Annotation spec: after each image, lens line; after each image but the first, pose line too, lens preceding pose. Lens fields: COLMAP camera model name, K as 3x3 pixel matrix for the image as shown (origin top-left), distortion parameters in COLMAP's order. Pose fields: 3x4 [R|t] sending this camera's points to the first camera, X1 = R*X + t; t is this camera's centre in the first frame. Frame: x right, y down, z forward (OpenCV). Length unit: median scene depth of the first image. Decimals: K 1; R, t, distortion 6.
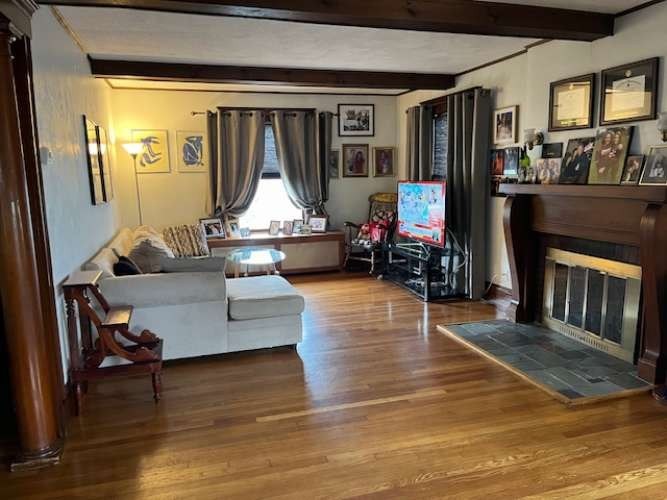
lens RADIAL K [[505.8, 0, 333.5], [0, 505.8, 250.0], [0, 0, 1]] dist [0.115208, -0.162976]
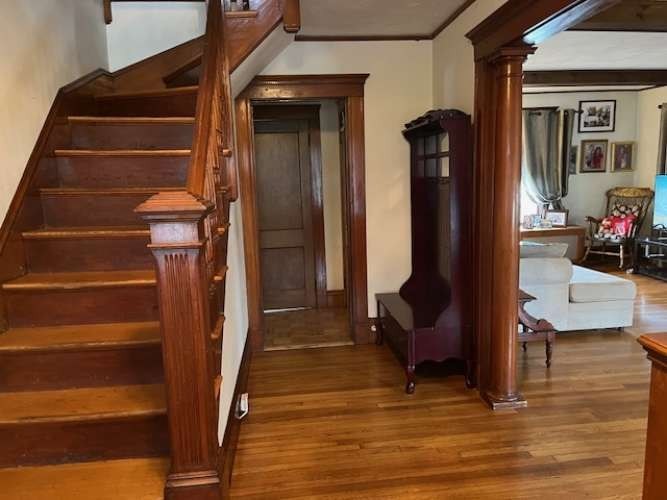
lens RADIAL K [[505.8, 0, 333.5], [0, 505.8, 250.0], [0, 0, 1]] dist [0.115208, -0.162976]
pose [[0.982855, 0.014075, -0.183844, -0.283914], [-0.014329, 0.999897, -0.000054, 0.018880], [0.183824, 0.002687, 0.982956, -0.105936]]
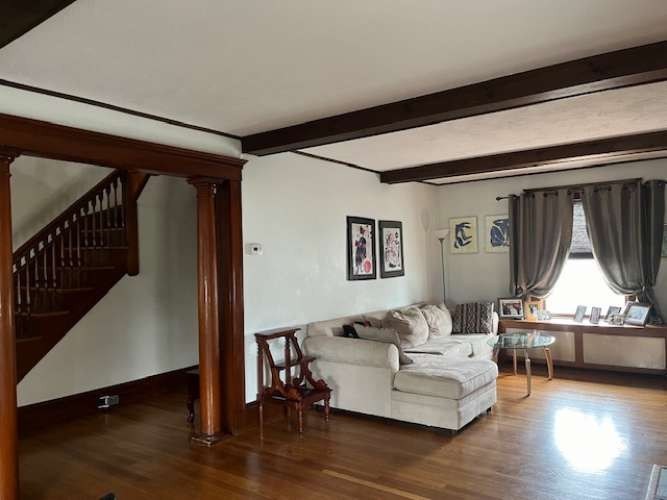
lens RADIAL K [[505.8, 0, 333.5], [0, 505.8, 250.0], [0, 0, 1]] dist [0.115208, -0.162976]
pose [[0.605921, -0.007502, -0.795490, 0.335213], [-0.106234, 0.990236, -0.090257, -0.026839], [0.788400, 0.139197, 0.599208, 0.100848]]
